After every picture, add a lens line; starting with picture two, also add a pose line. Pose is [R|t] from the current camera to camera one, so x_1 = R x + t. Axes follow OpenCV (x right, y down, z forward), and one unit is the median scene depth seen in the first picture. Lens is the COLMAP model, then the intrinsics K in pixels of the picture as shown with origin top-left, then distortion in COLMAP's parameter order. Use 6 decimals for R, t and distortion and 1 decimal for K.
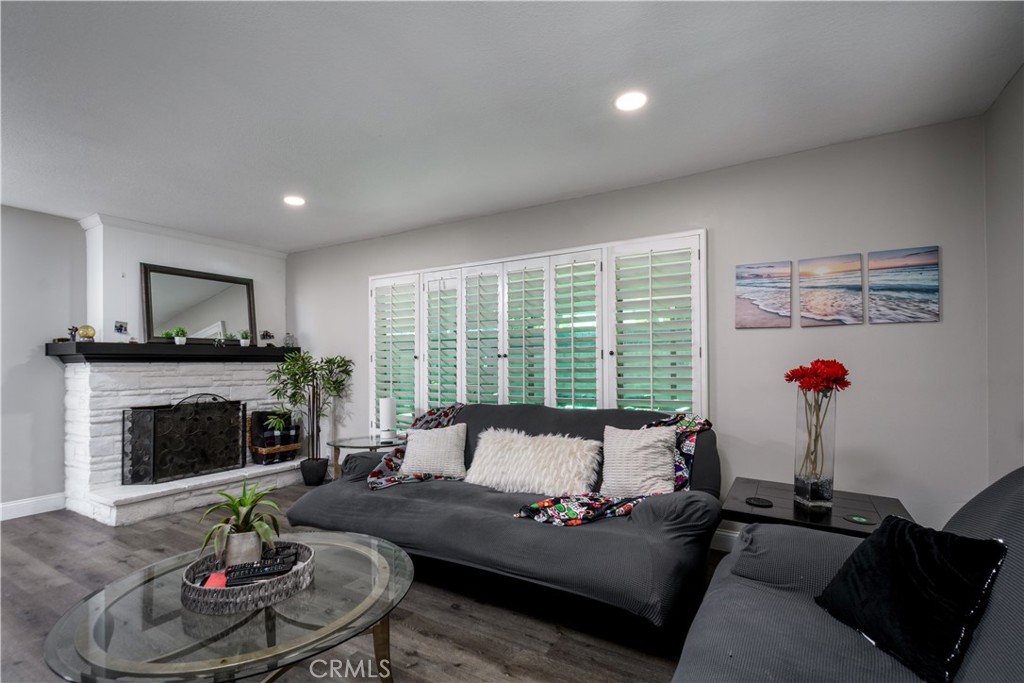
lens RADIAL K [[500.3, 0, 510.1], [0, 500.3, 365.2], [0, 0, 1]] dist [-0.000649, -0.000196]
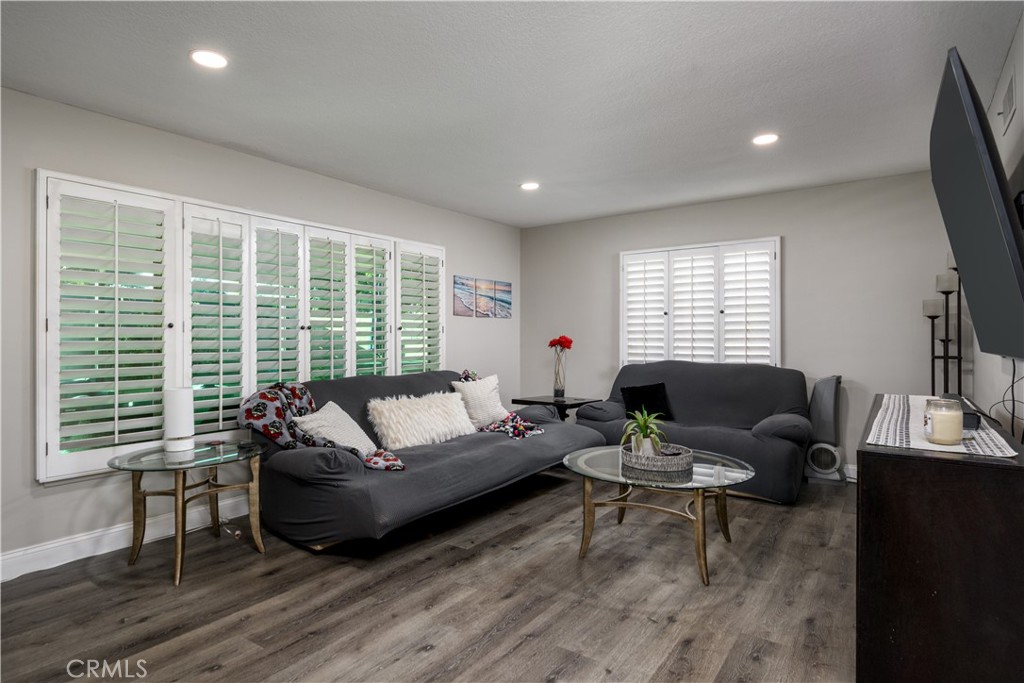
lens RADIAL K [[549.3, 0, 512.0], [0, 549.3, 341.5], [0, 0, 1]] dist [-0.000996, -0.000427]
pose [[0.055698, -0.003978, 0.998440, -1.279981], [-0.000207, 0.999992, 0.003996, 0.003353], [-0.998448, -0.000430, 0.055697, 0.730988]]
